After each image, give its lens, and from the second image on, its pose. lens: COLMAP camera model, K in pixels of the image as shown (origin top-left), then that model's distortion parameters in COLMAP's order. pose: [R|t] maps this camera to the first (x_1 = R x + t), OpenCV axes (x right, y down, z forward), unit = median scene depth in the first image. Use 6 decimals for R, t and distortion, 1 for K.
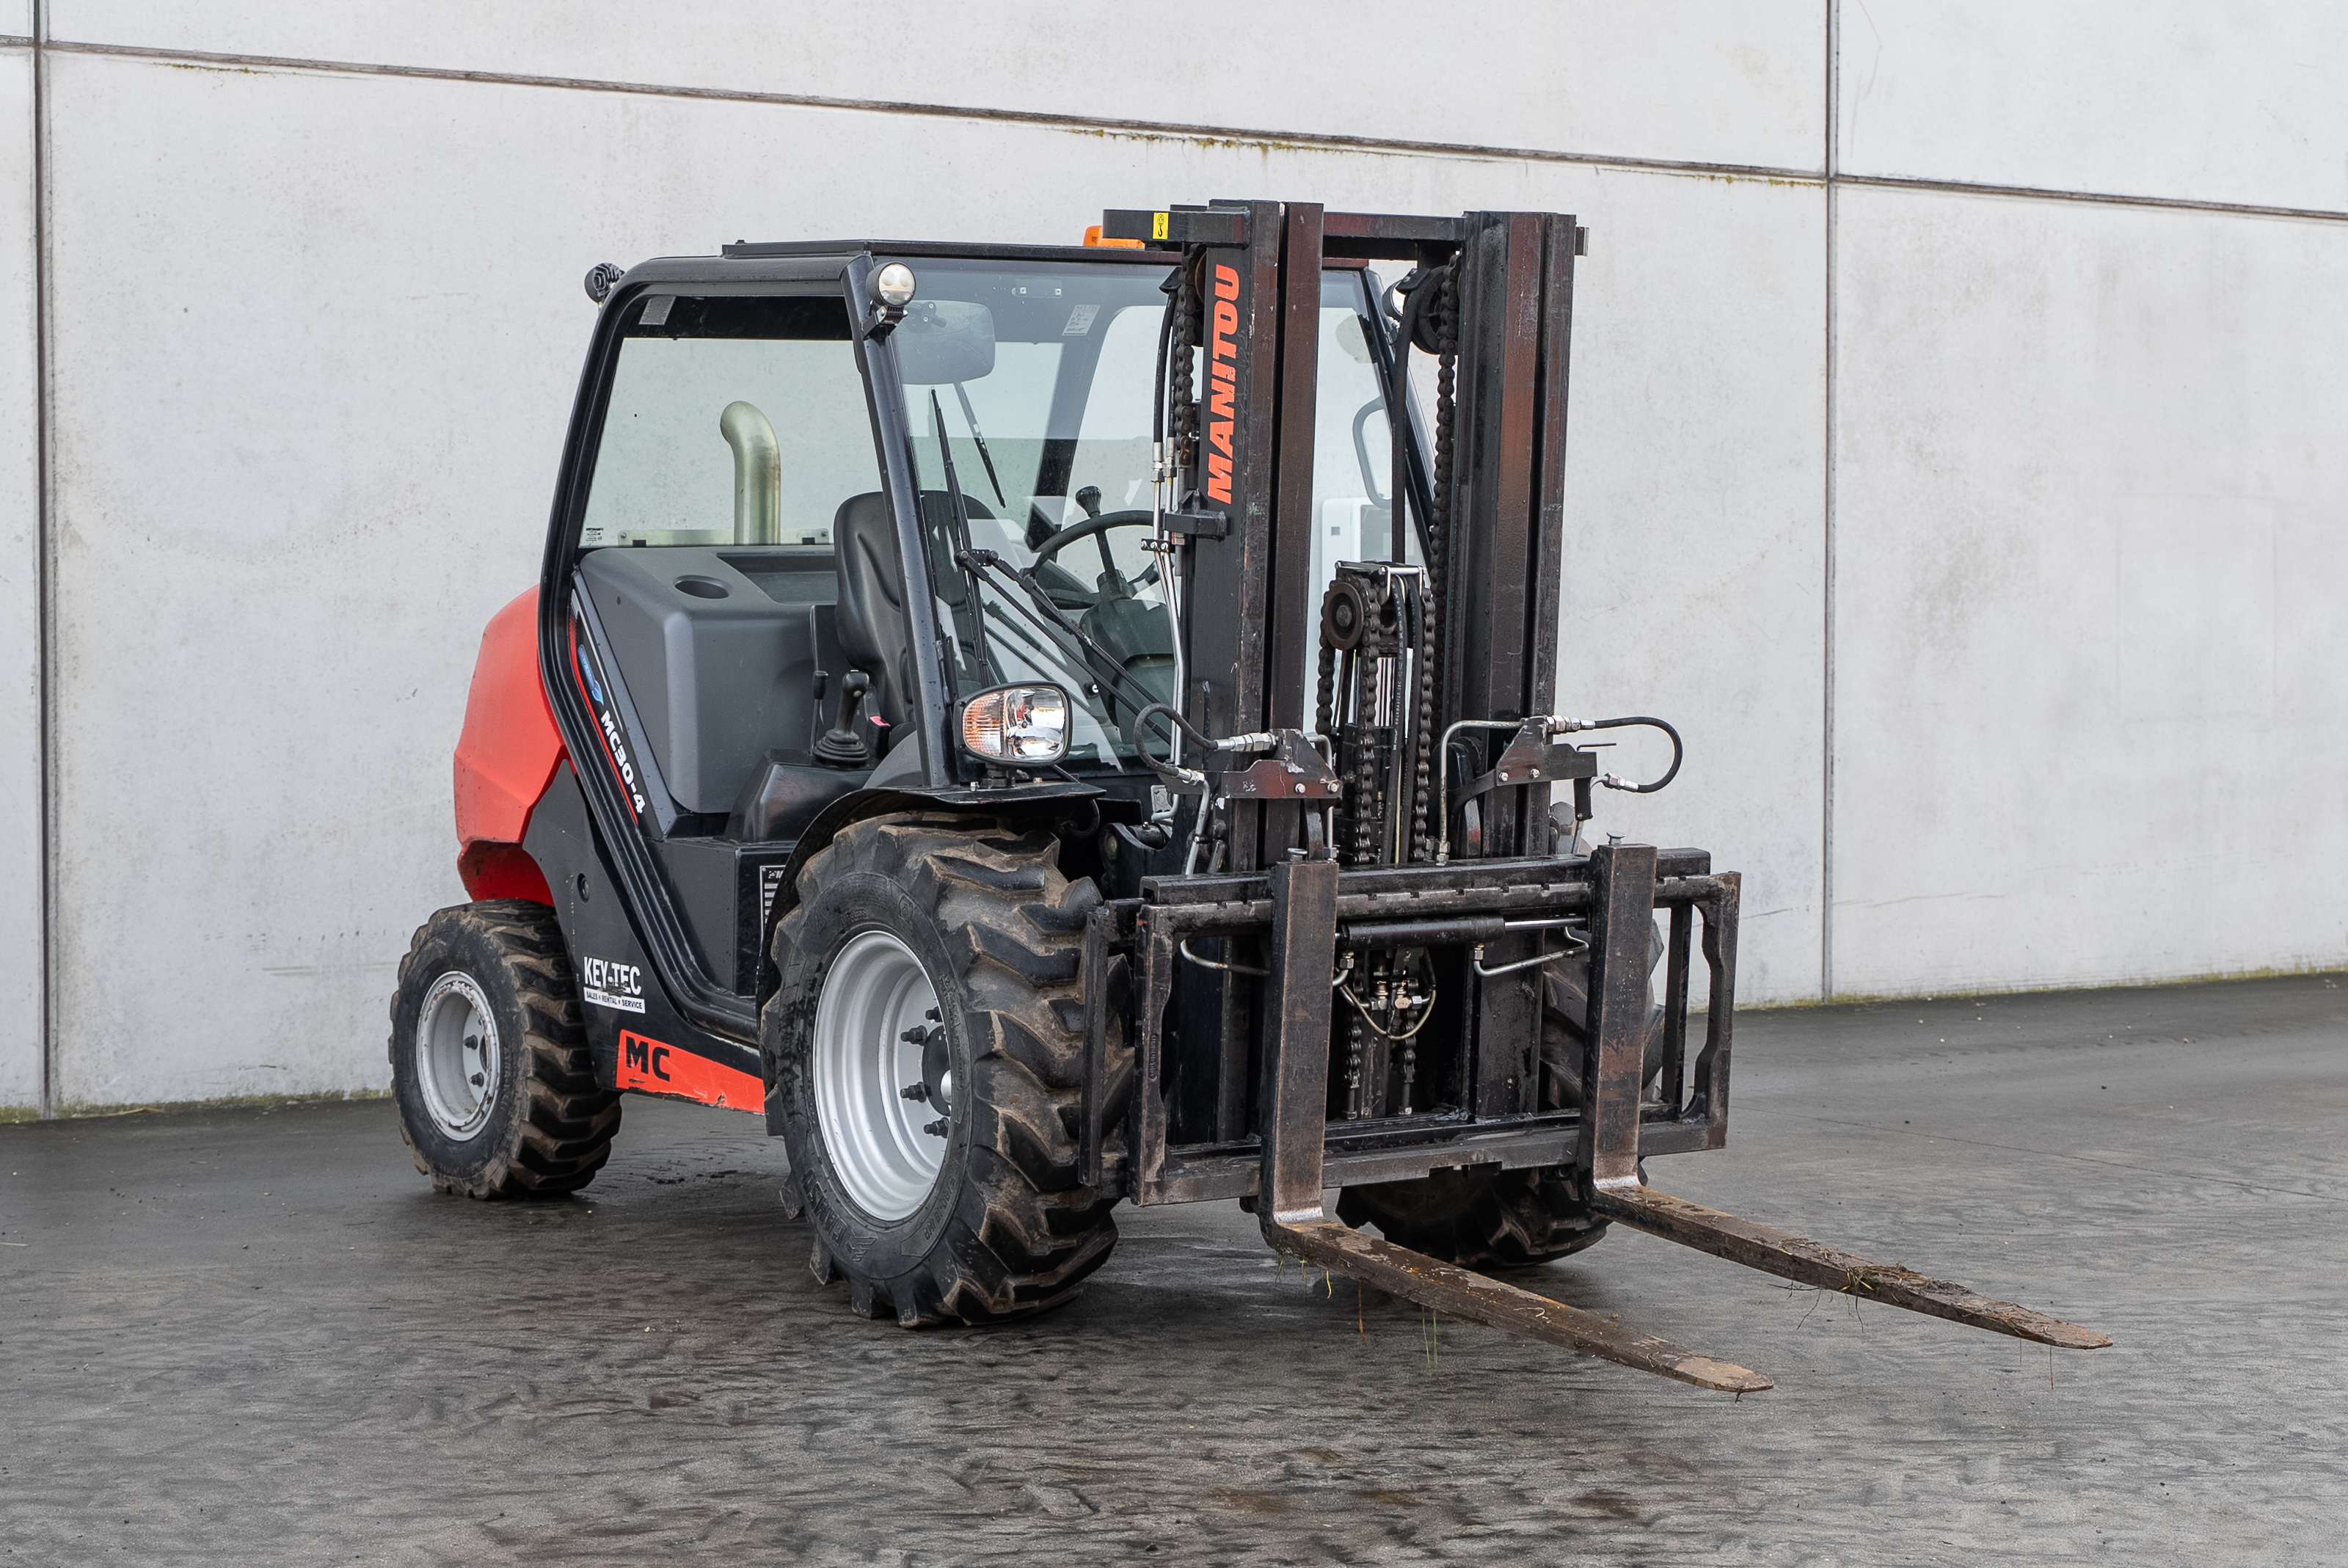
lens RADIAL K [[4381.3, 0, 1178.4], [0, 4381.3, 782.6], [0, 0, 1]] dist [0.000154, 0.000000]
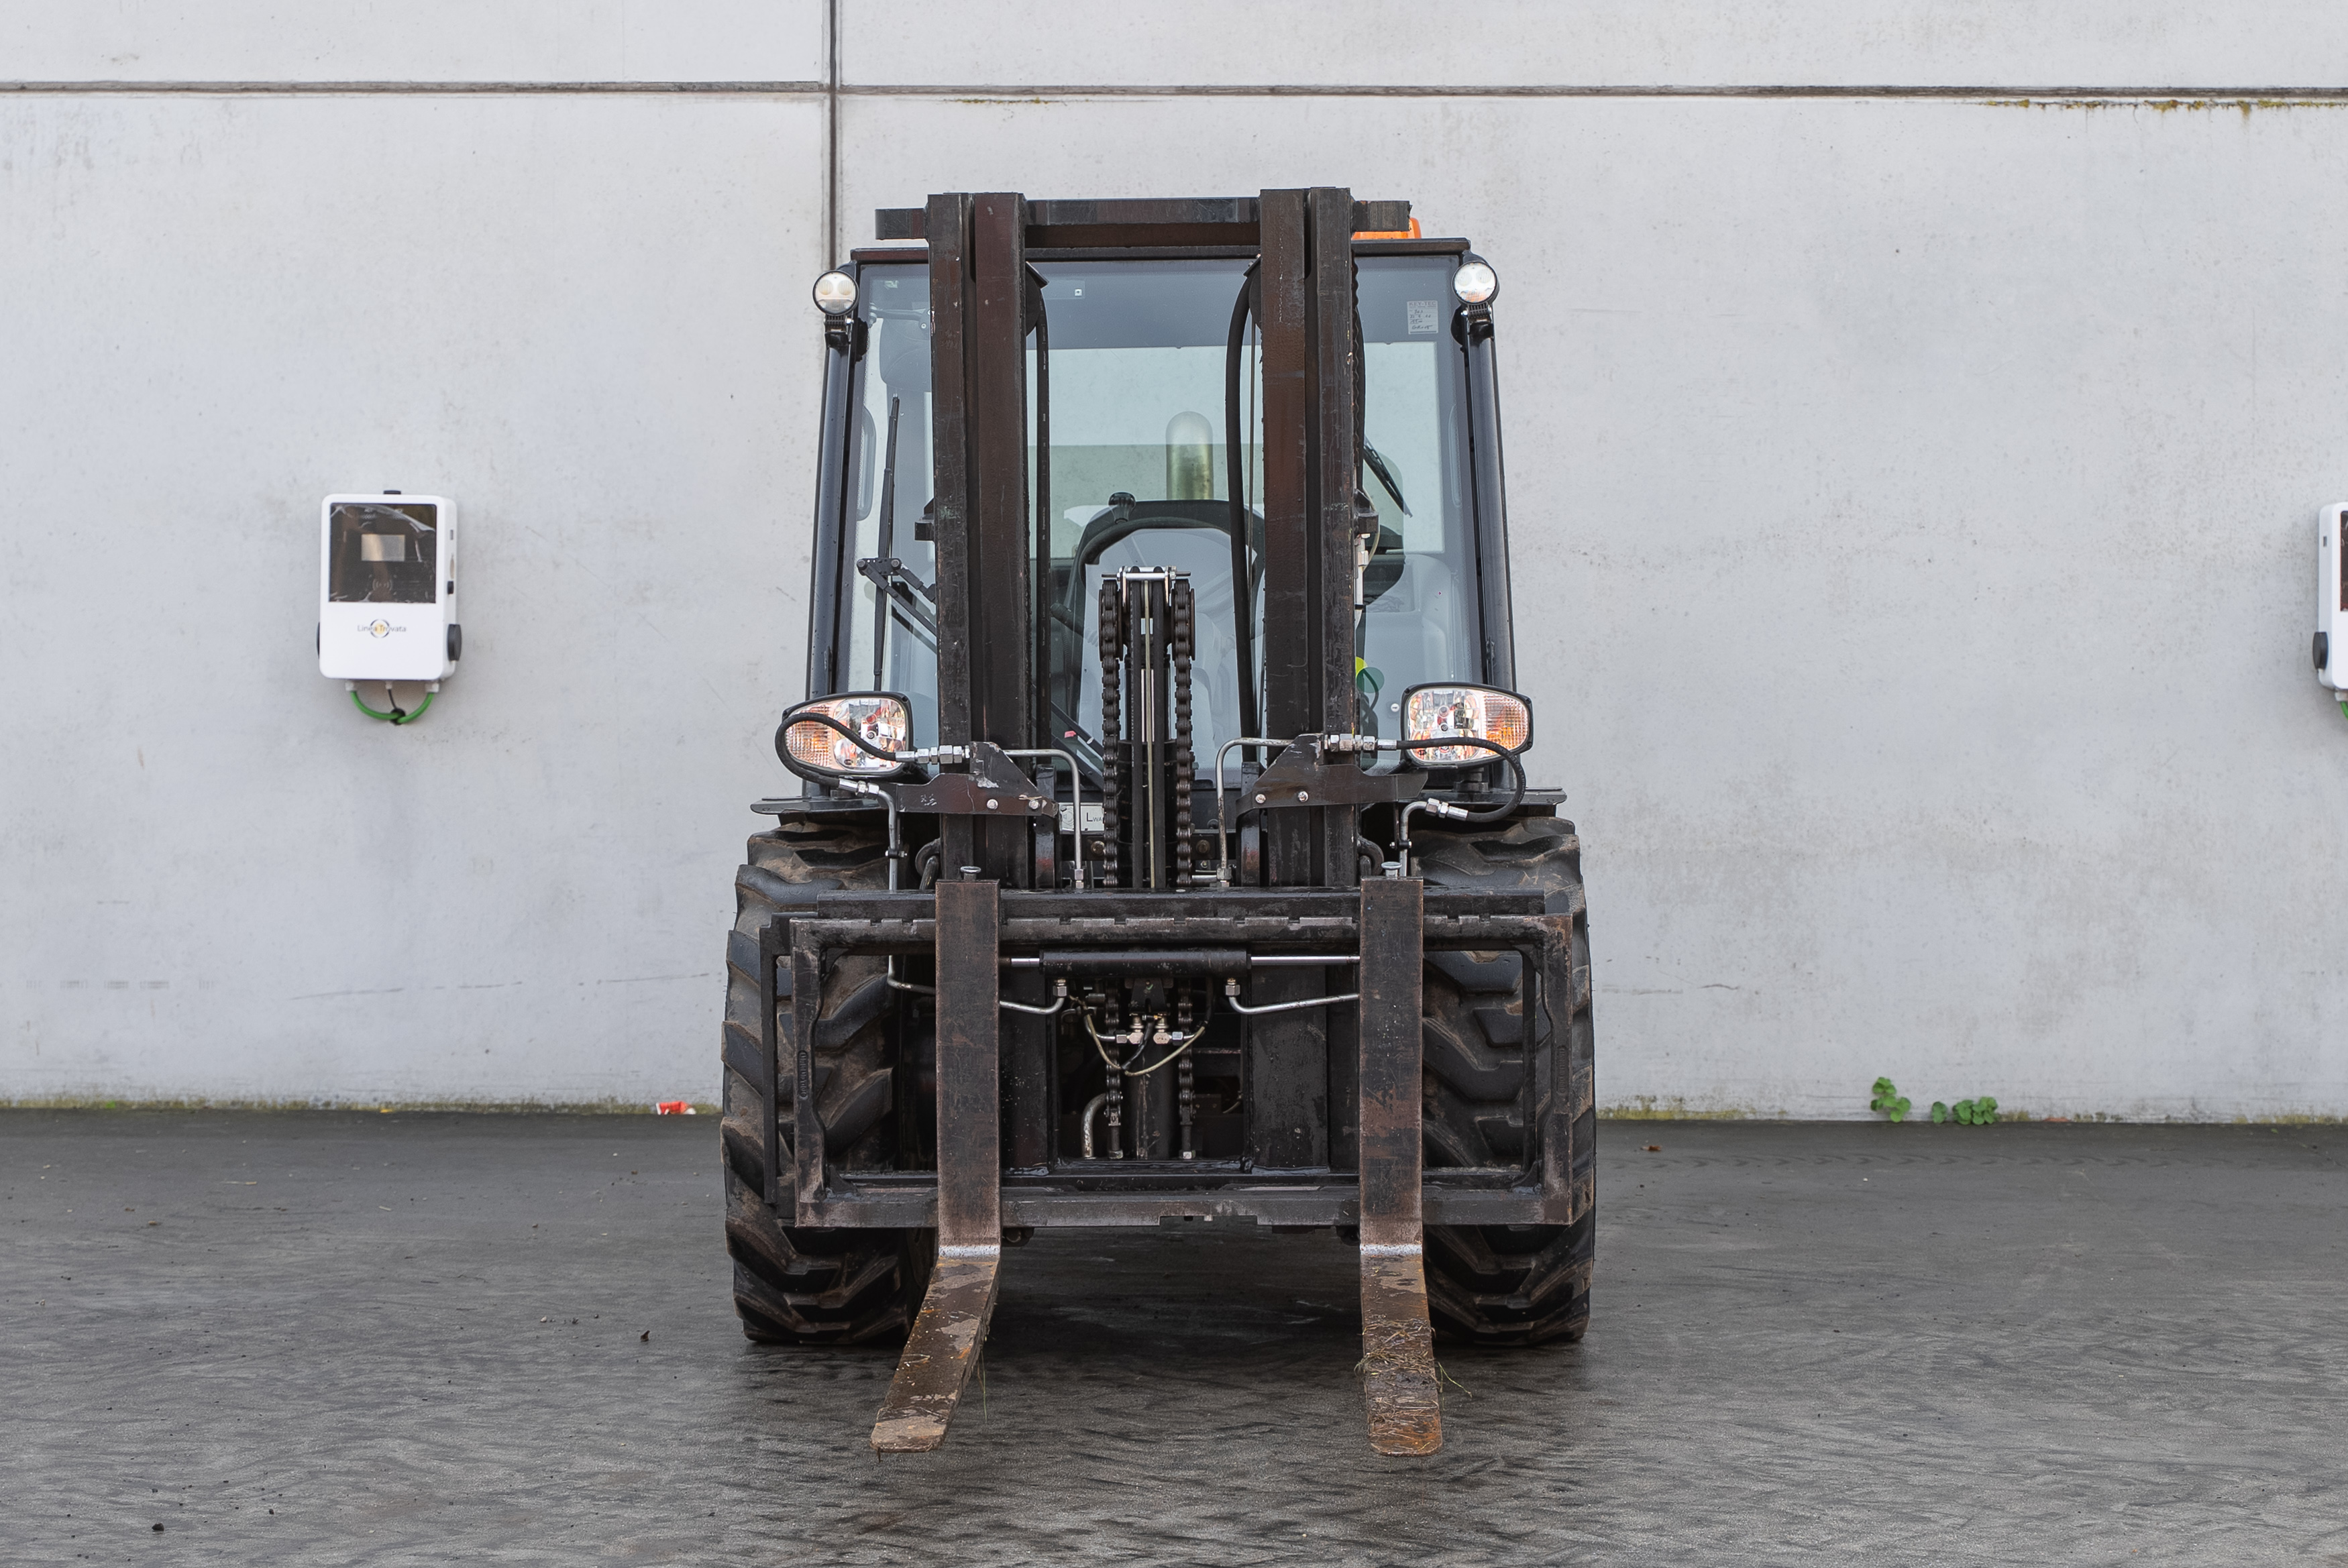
lens RADIAL K [[4671.7, 0, 1177.6], [0, 4671.7, 694.2], [0, 0, 1]] dist [-0.003722, 0.000000]
pose [[0.822174, 0.008491, -0.569173, 0.437204], [-0.025519, 0.999433, -0.021953, -0.000889], [0.568664, 0.032573, 0.821925, 0.126534]]
